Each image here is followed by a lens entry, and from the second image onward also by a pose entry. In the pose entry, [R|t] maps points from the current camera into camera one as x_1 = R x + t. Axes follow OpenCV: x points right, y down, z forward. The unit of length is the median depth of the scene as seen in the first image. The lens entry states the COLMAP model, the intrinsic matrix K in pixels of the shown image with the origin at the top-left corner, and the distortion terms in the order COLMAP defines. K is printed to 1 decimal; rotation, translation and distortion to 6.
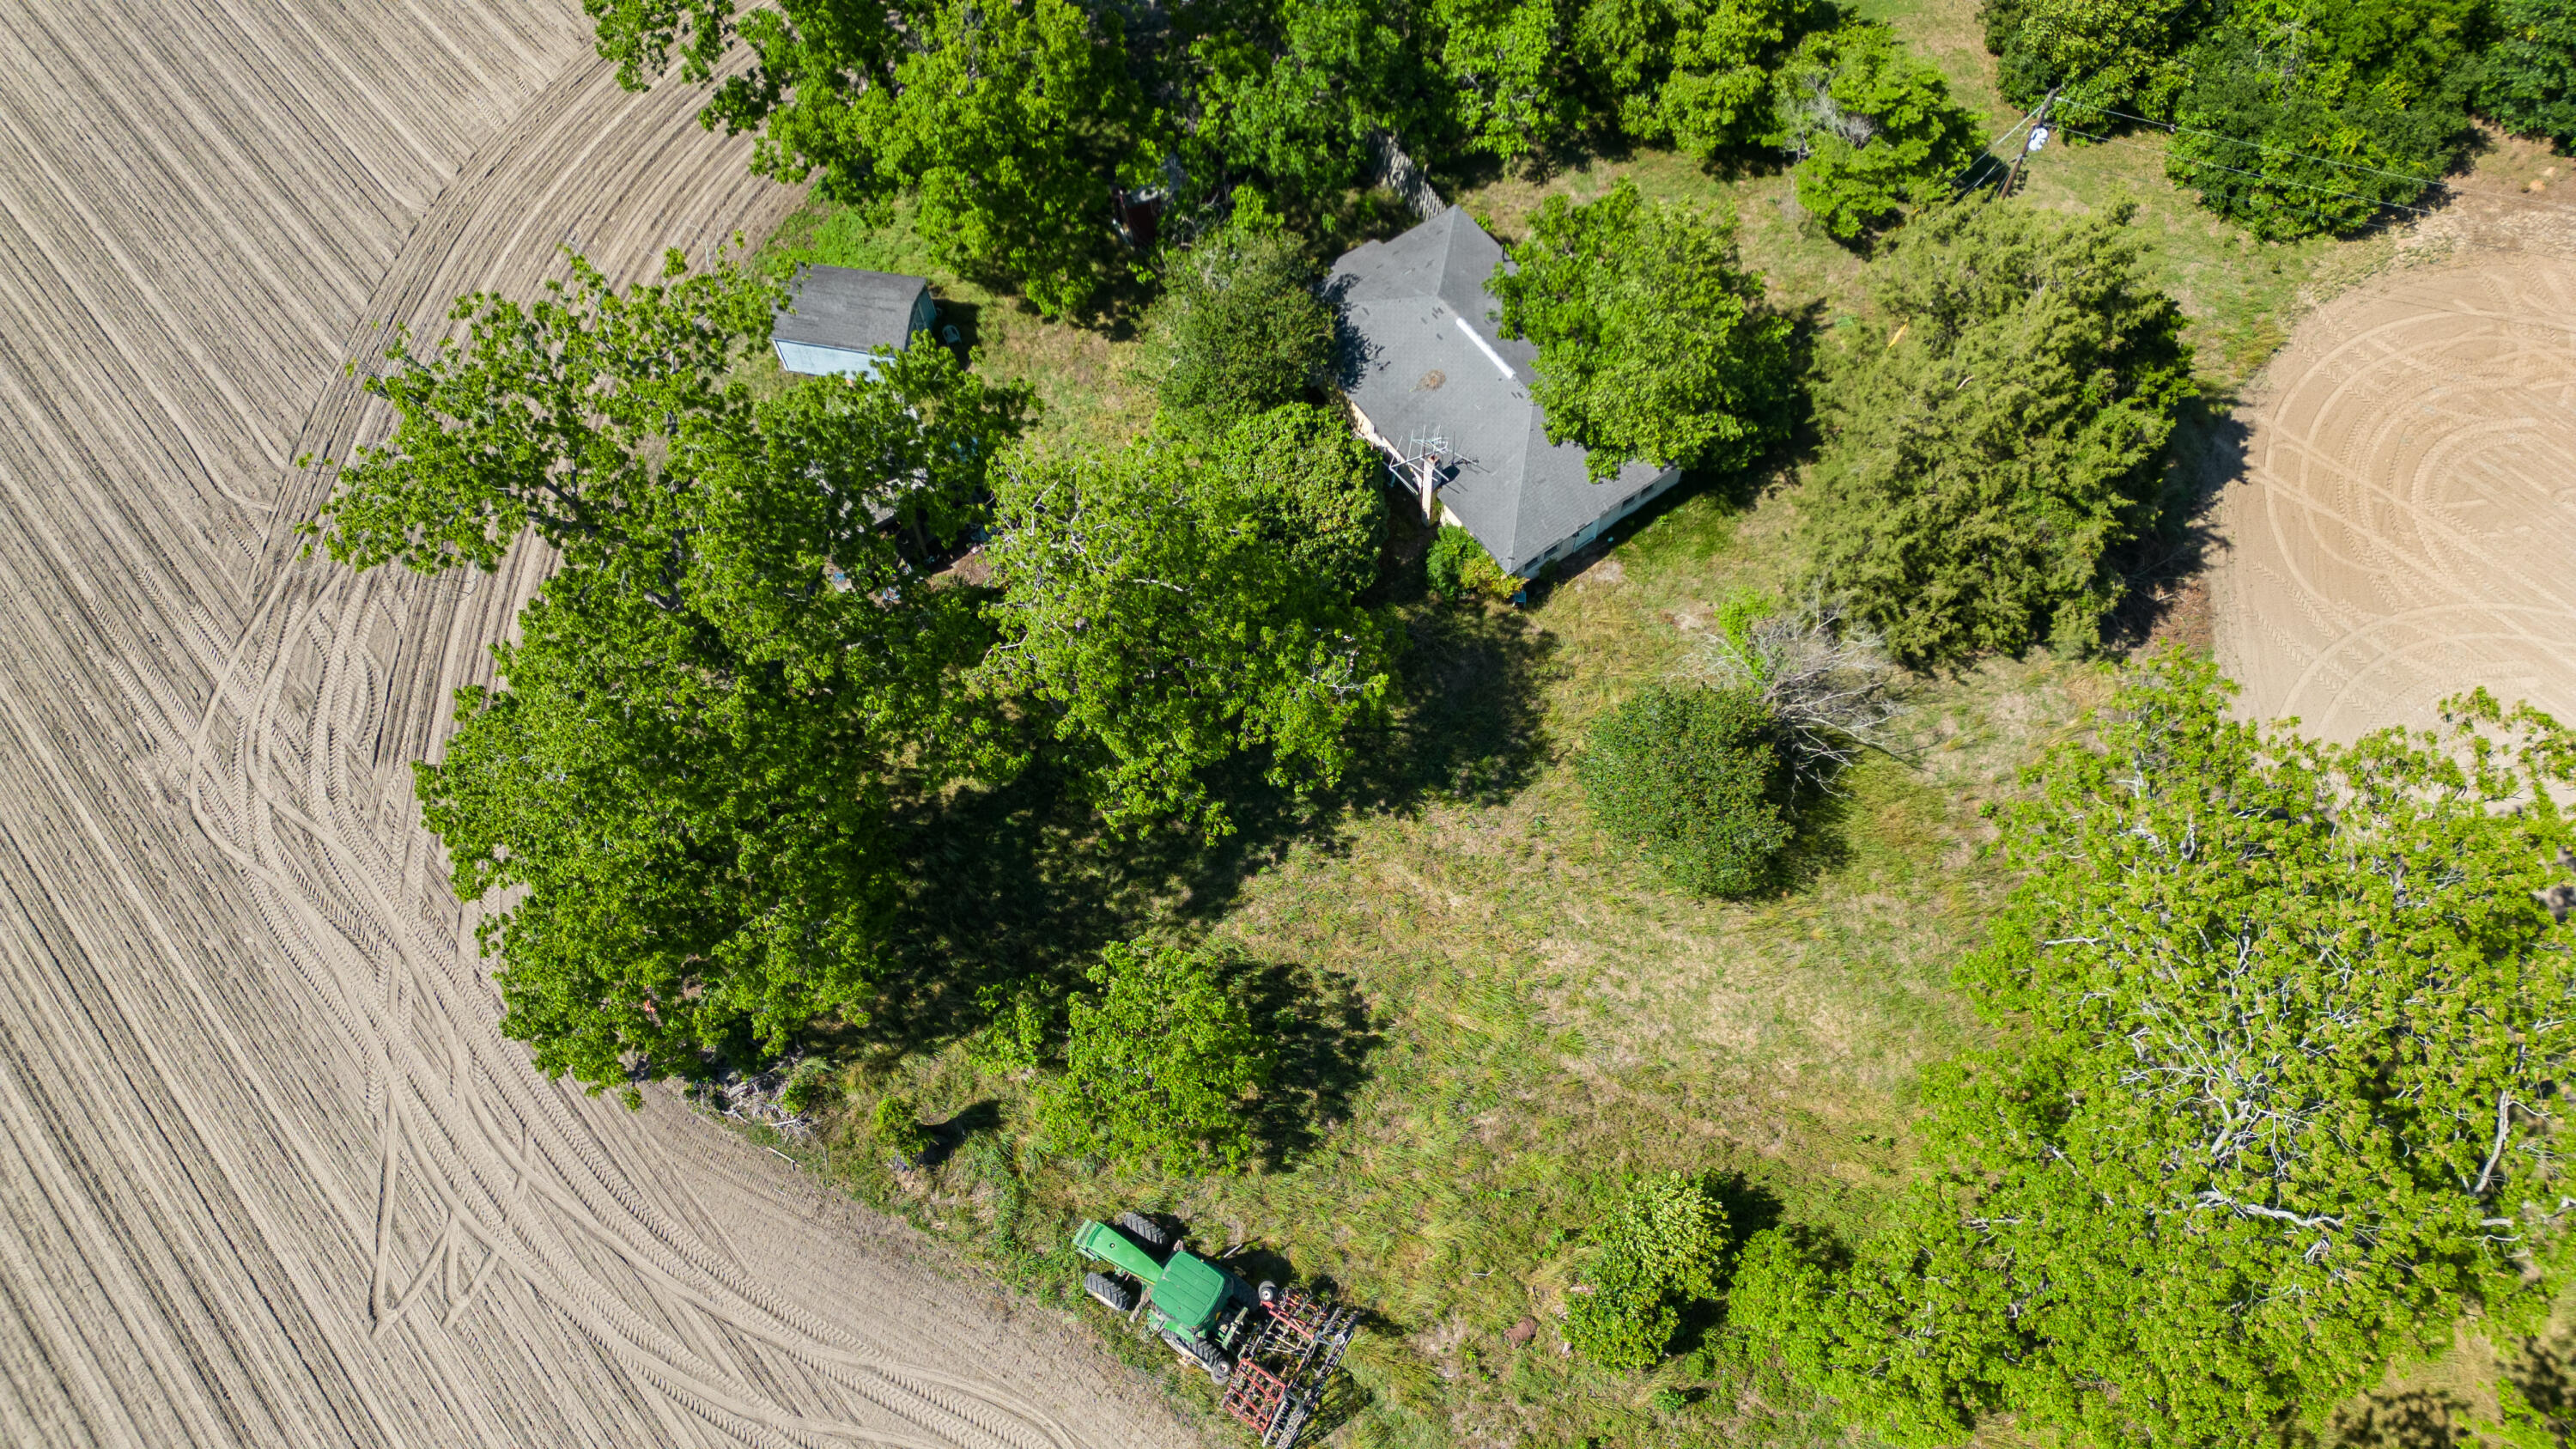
lens RADIAL K [[1772.7, 0, 1325.4], [0, 1772.7, 728.1], [0, 0, 1]] dist [0.002326, -0.017234]
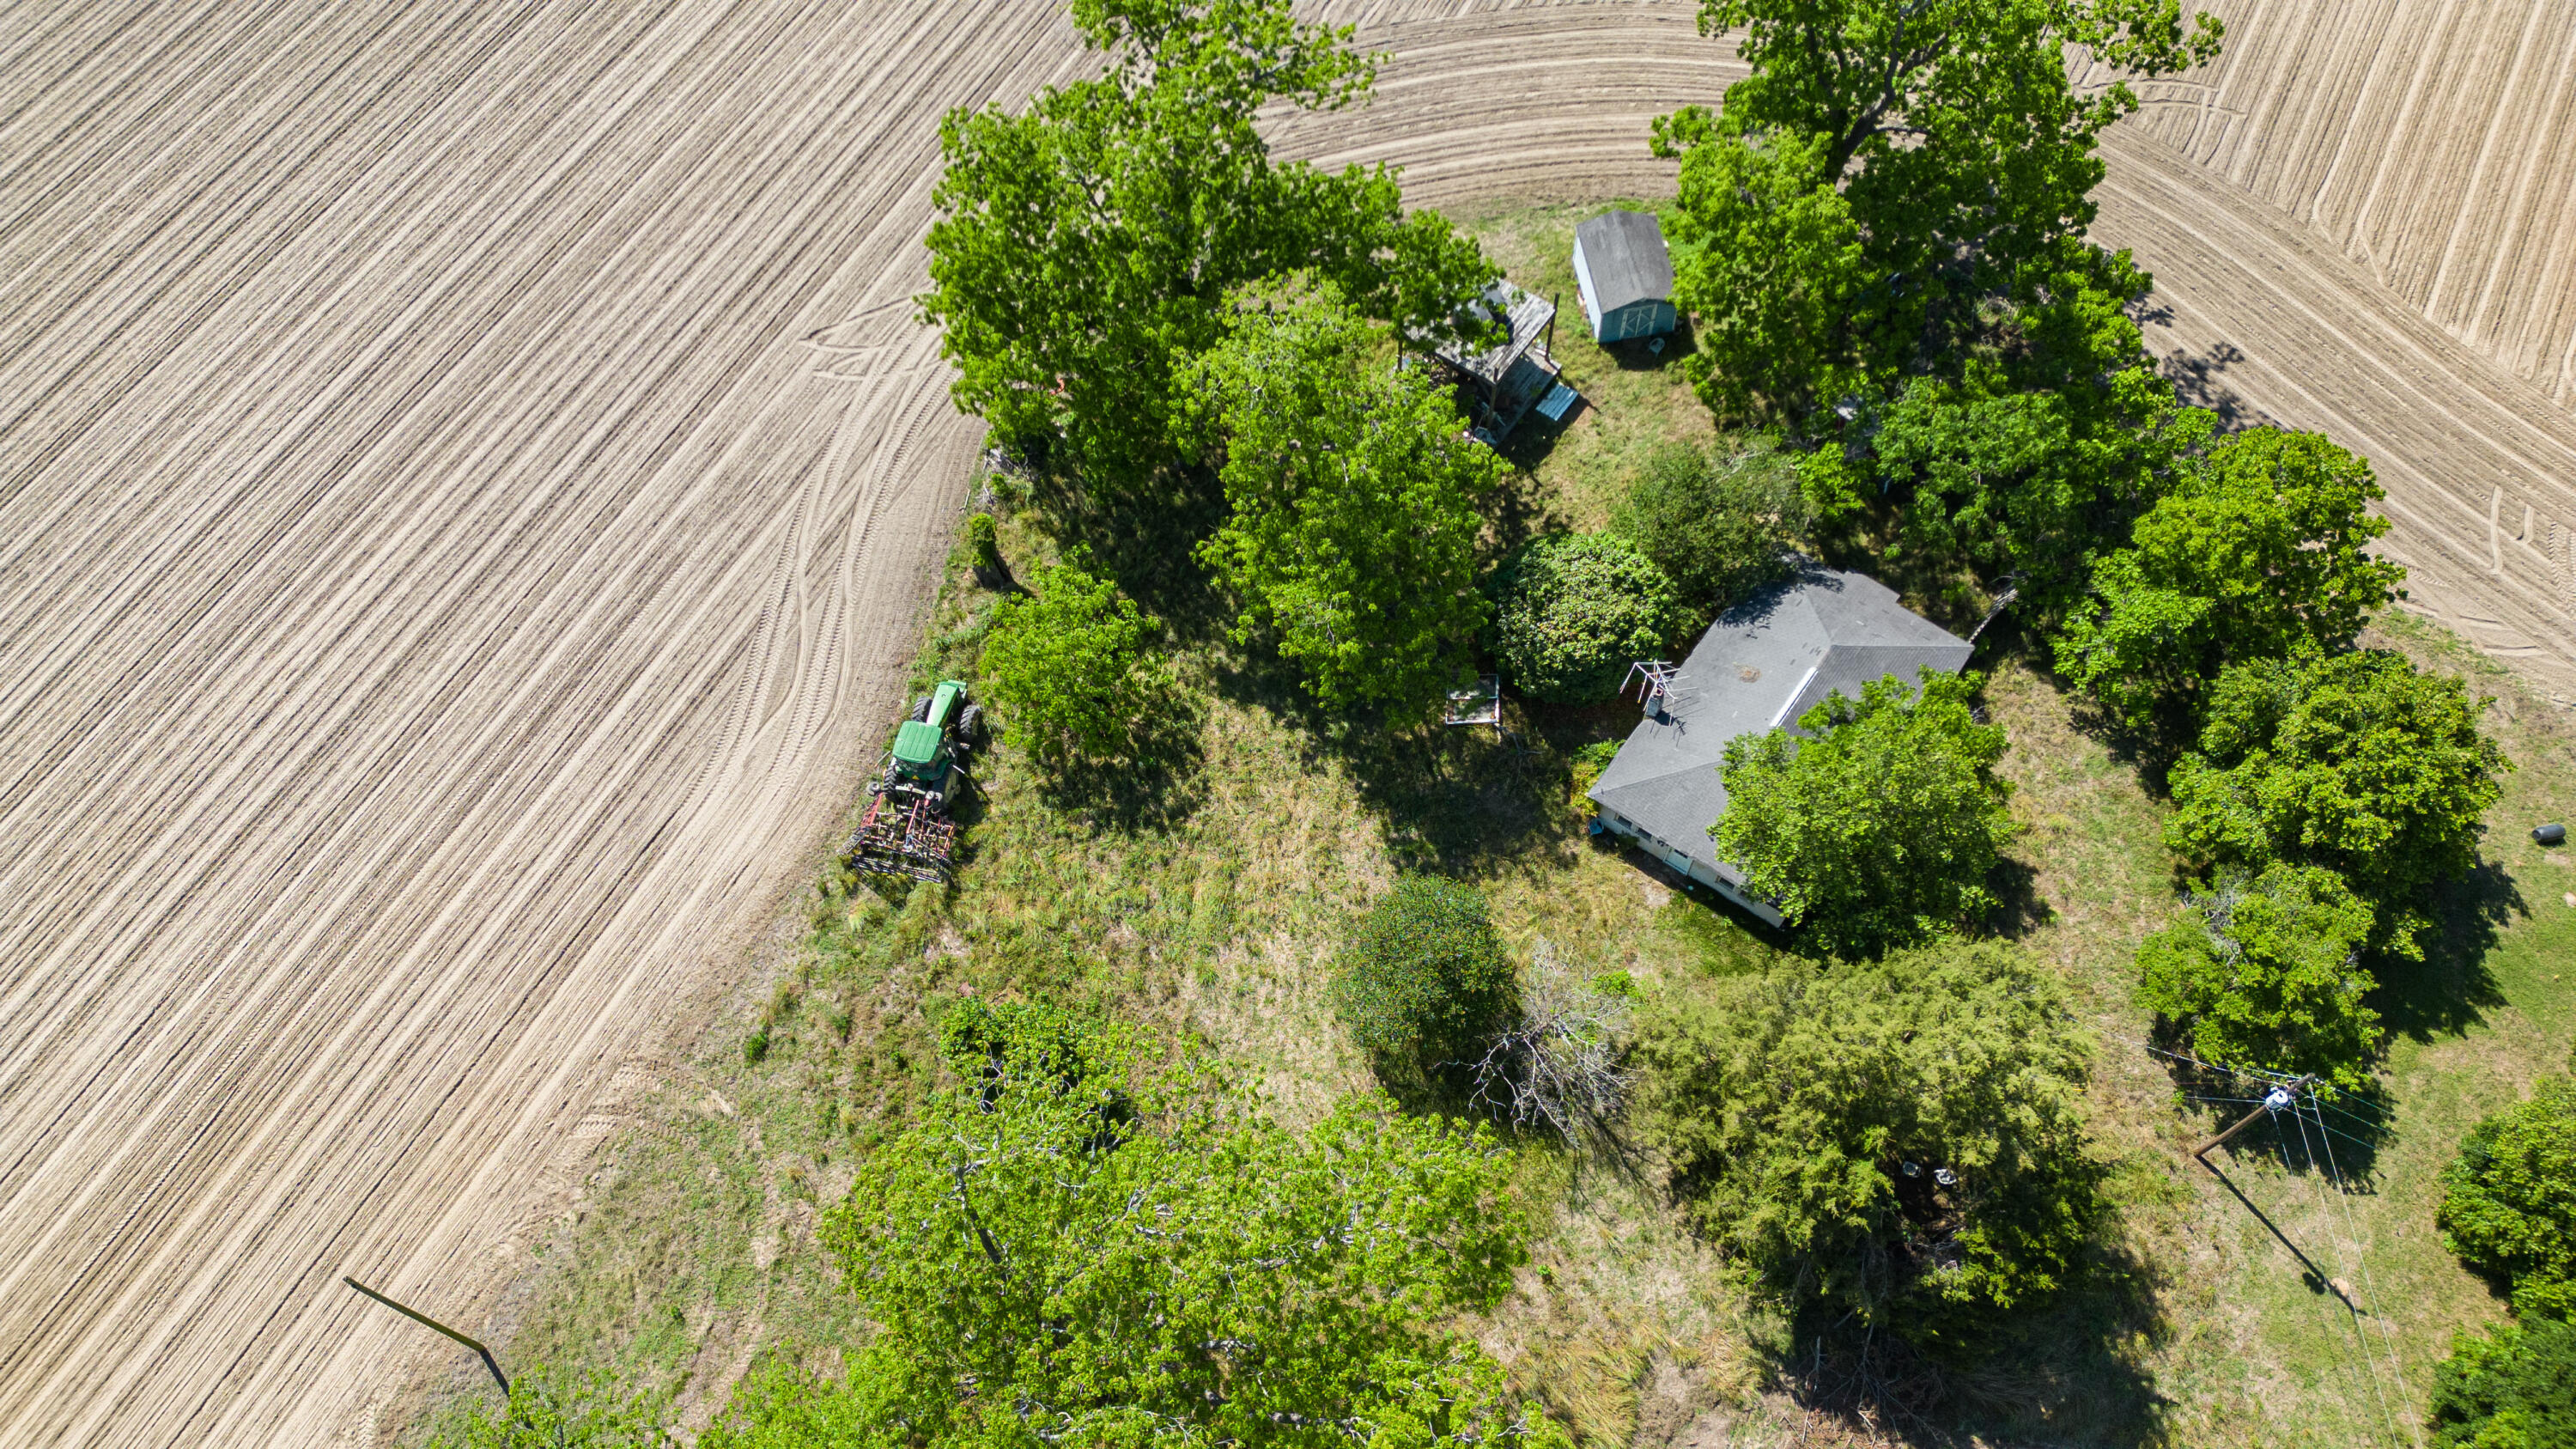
lens RADIAL K [[1769.7, 0, 1292.1], [0, 1769.7, 737.8], [0, 0, 1]] dist [0.077578, -0.069767]
pose [[0.314703, 0.836718, -0.448179, 0.544920], [-0.840040, 0.465344, 0.278904, -0.272397], [0.441922, 0.288716, 0.849322, -0.043171]]
